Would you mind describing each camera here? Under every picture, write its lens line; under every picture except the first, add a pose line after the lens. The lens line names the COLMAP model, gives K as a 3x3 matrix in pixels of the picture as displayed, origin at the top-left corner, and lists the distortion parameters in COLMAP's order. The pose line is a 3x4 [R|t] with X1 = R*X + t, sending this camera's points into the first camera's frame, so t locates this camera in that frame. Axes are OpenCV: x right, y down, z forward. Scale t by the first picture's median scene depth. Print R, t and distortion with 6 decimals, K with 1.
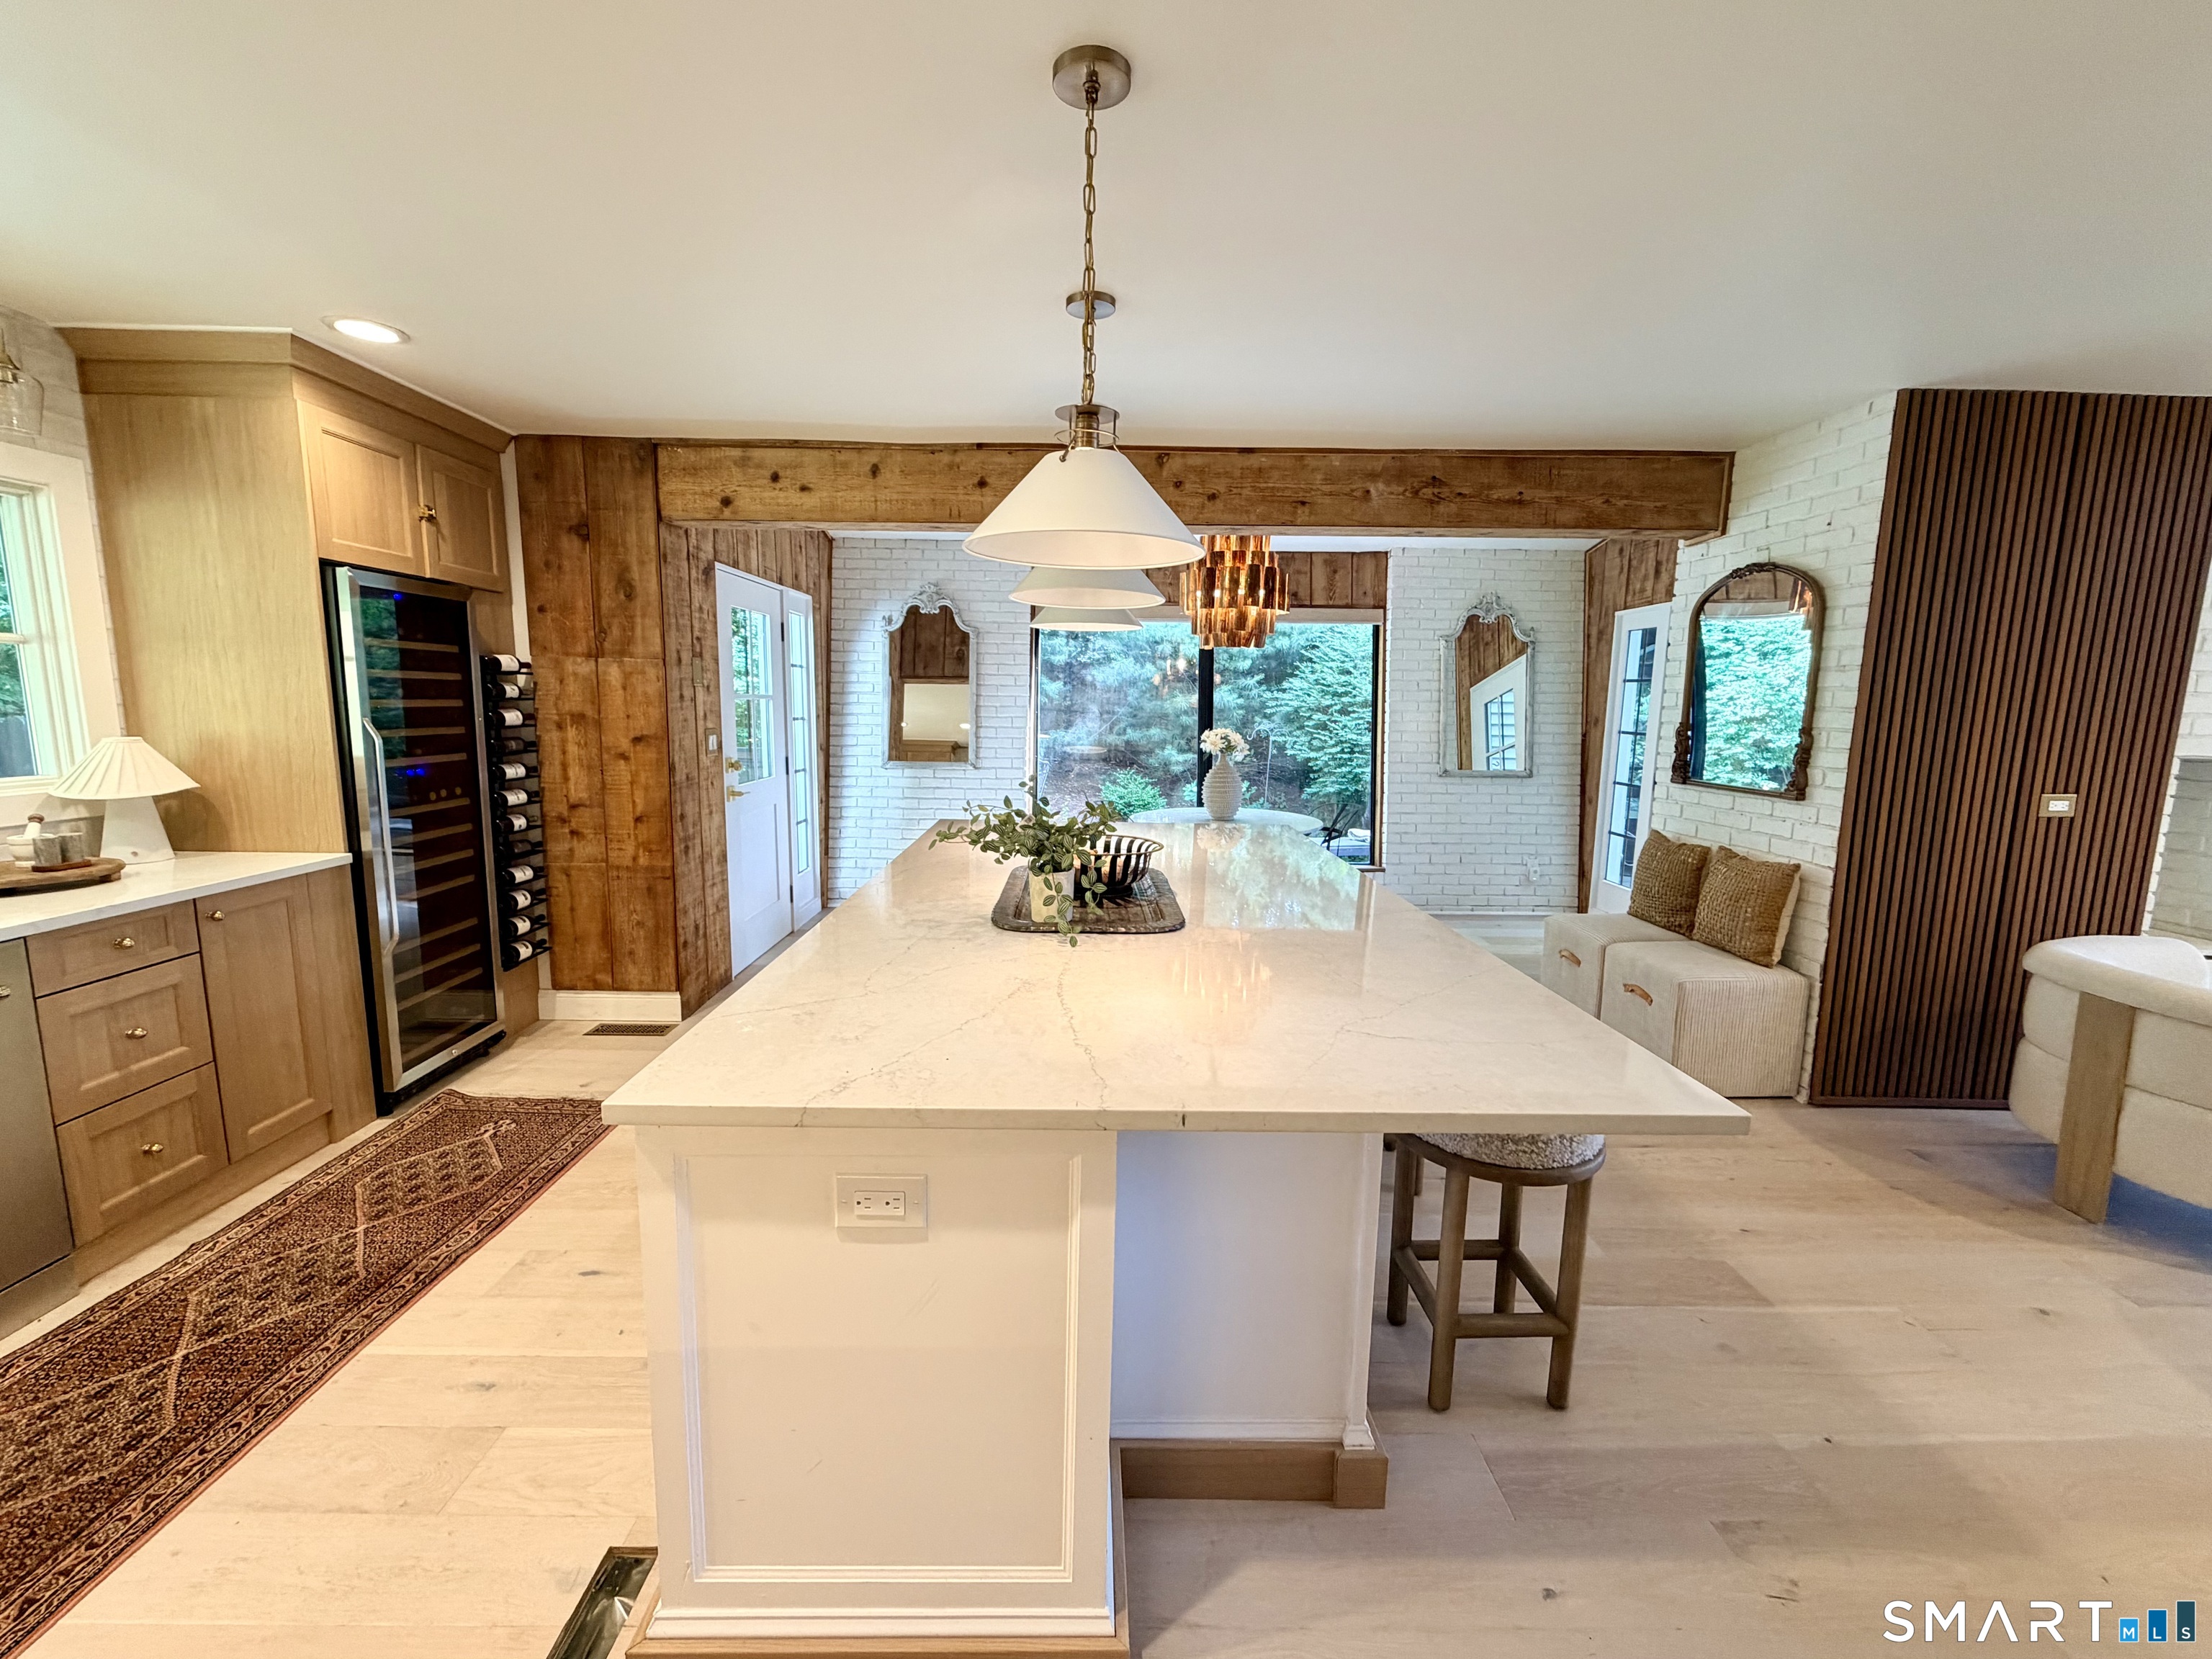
lens RADIAL K [[882.6, 0, 1117.7], [0, 882.6, 820.1], [0, 0, 1]] dist [0.000666, 0.000305]
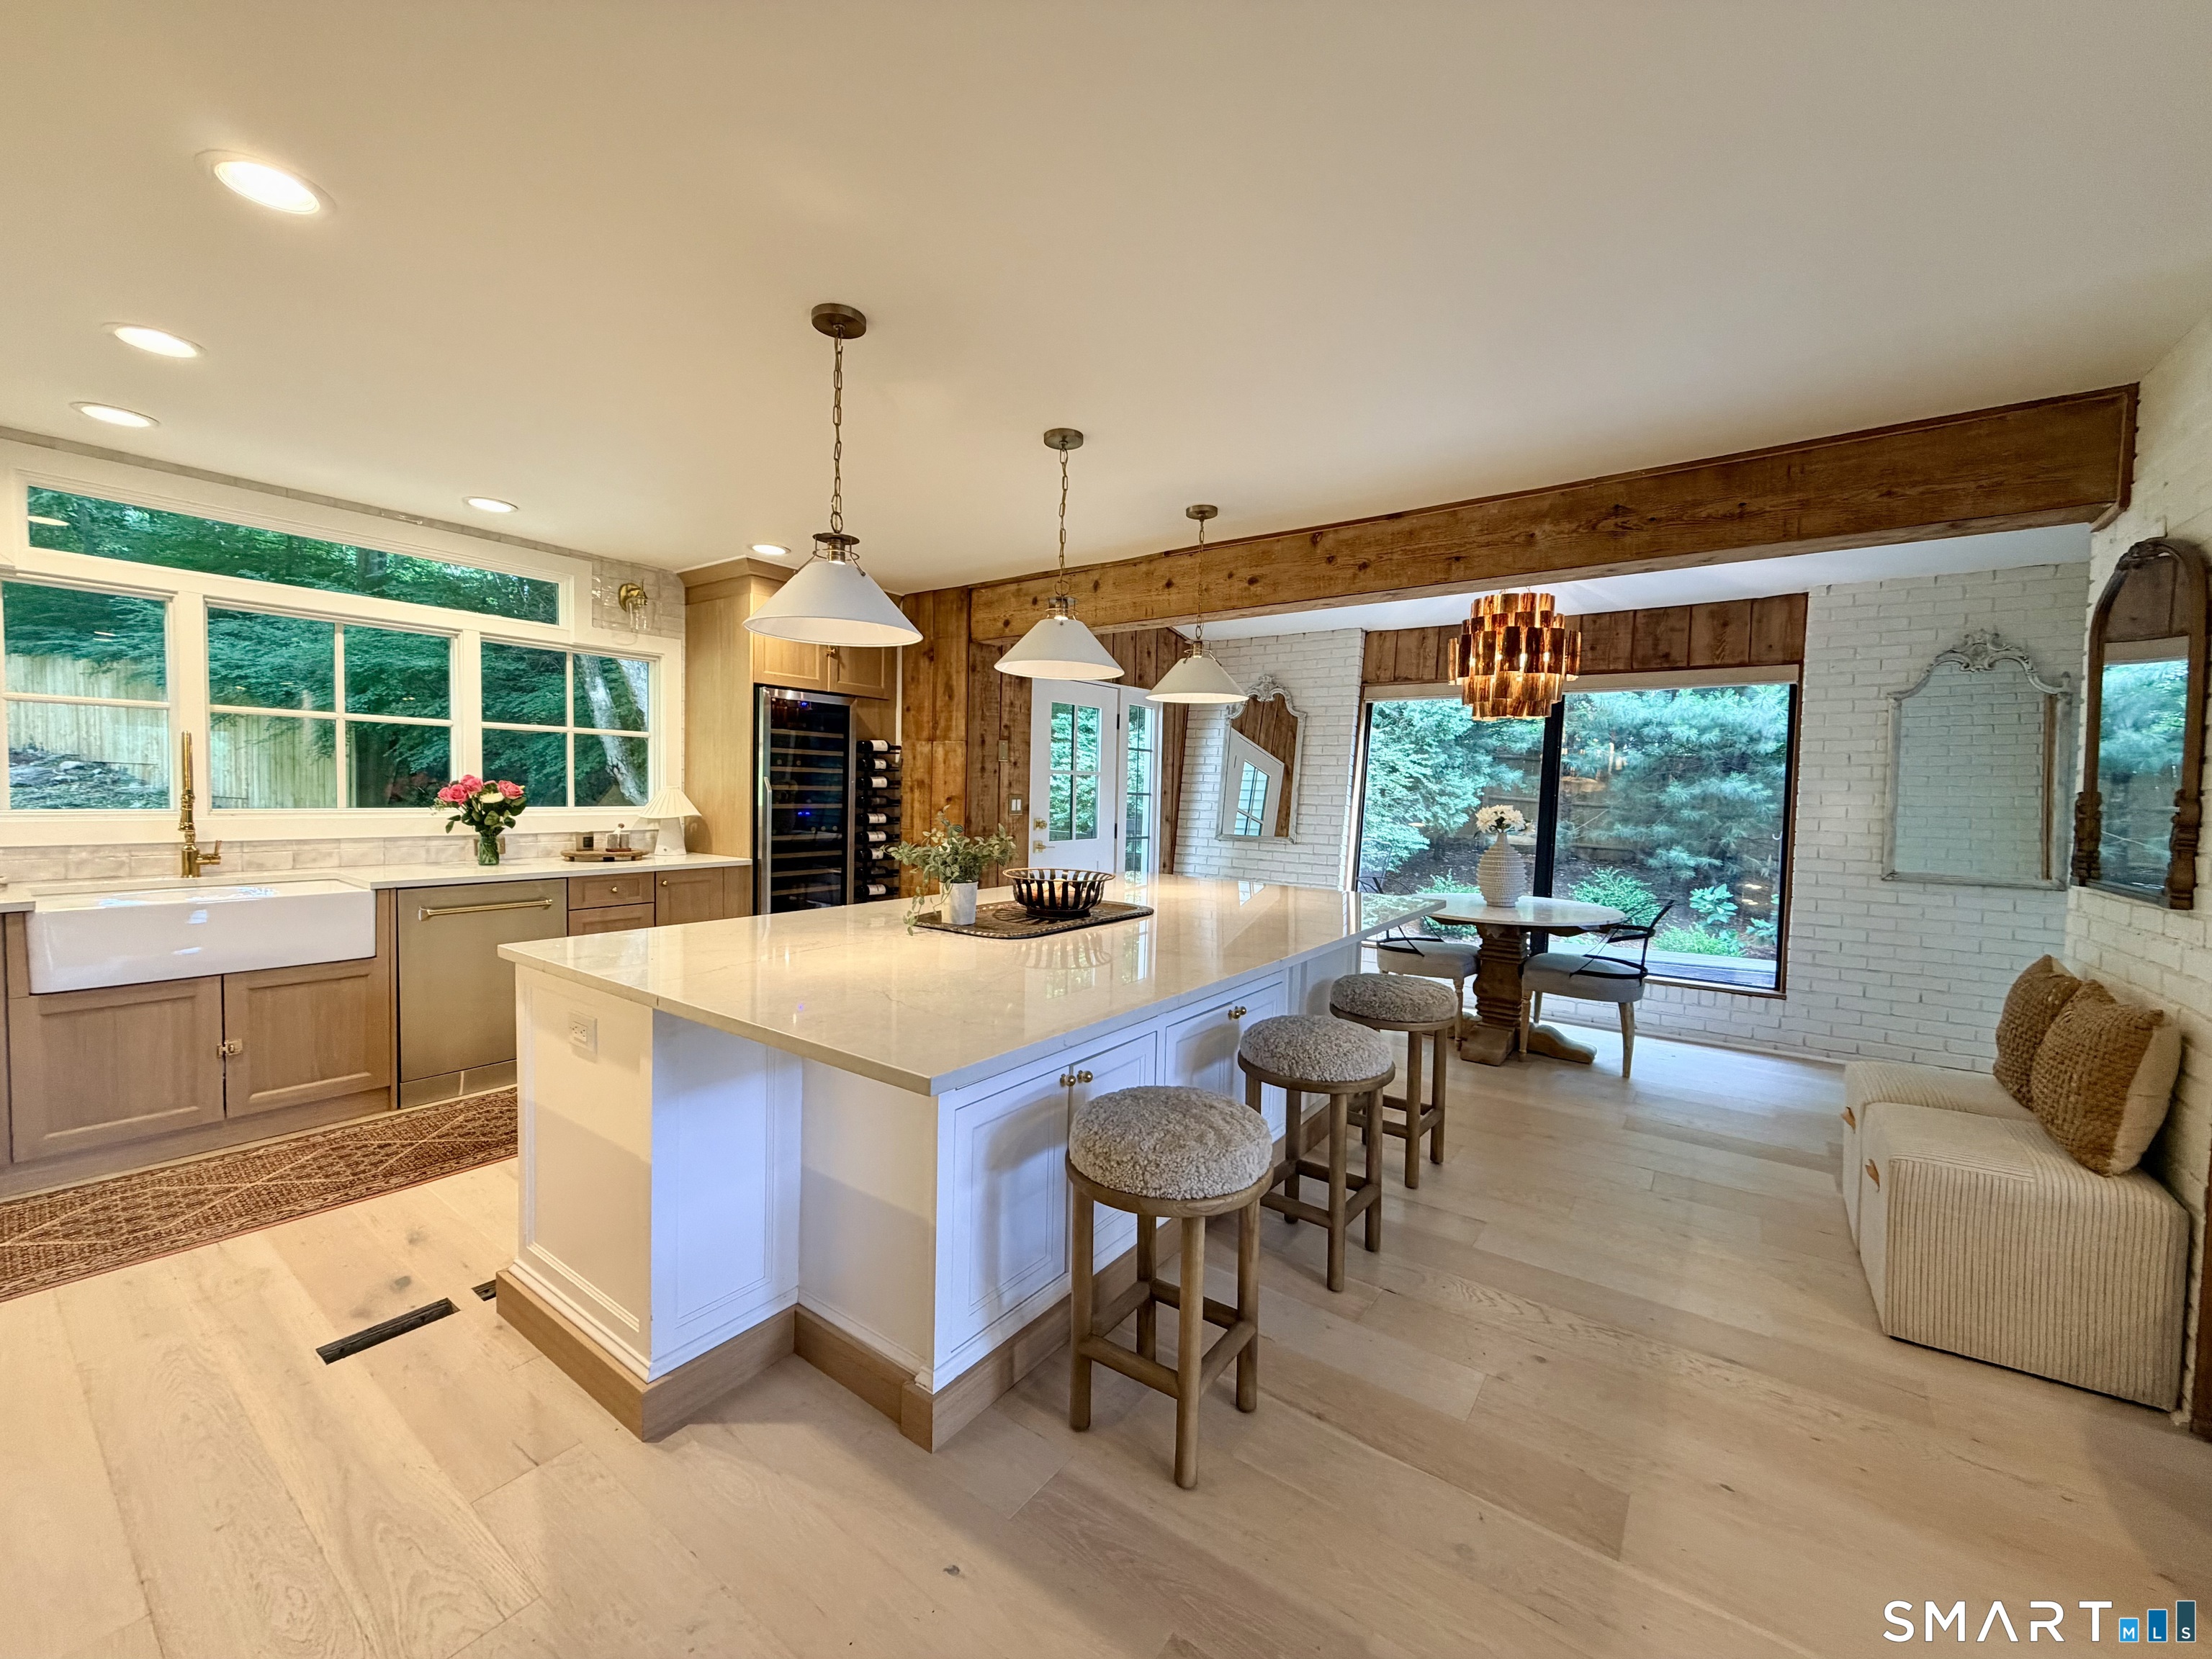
lens RADIAL K [[882.6, 0, 1157.5], [0, 882.6, 825.2], [0, 0, 1]] dist [0.000666, 0.000305]
pose [[0.809878, 0.024934, -0.586068, 0.511810], [-0.088503, 0.992853, -0.080061, 0.029395], [0.579883, 0.116708, 0.806297, 0.082784]]
